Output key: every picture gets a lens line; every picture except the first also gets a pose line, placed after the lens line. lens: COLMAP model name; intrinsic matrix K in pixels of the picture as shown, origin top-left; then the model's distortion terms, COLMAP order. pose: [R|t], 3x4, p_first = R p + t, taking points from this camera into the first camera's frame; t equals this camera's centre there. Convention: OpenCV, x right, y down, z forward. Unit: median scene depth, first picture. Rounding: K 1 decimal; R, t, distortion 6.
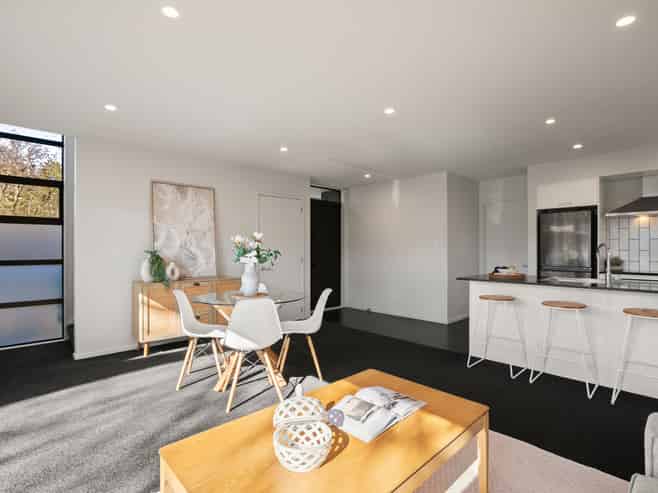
lens RADIAL K [[335.8, 0, 329.0], [0, 335.8, 246.5], [0, 0, 1]] dist [-0.004993, -0.000977]
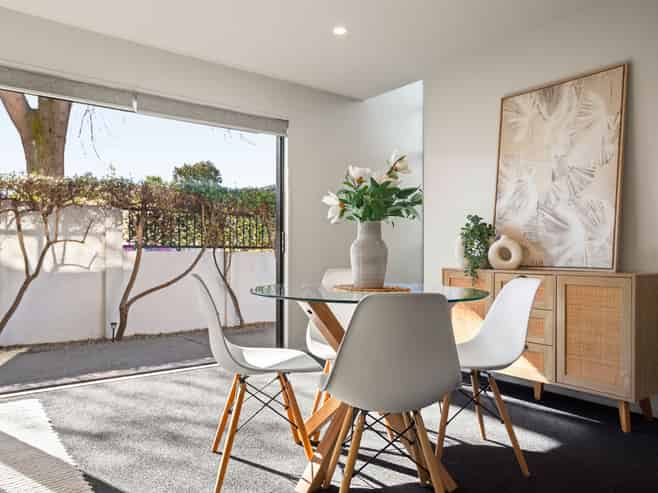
lens RADIAL K [[485.8, 0, 329.0], [0, 485.8, 246.5], [0, 0, 1]] dist [0.003877, 0.001848]
pose [[-0.118291, -0.009859, -0.992930, 0.328980], [0.002412, 0.999945, -0.010216, 0.067667], [0.992976, -0.003603, -0.118260, 0.752082]]
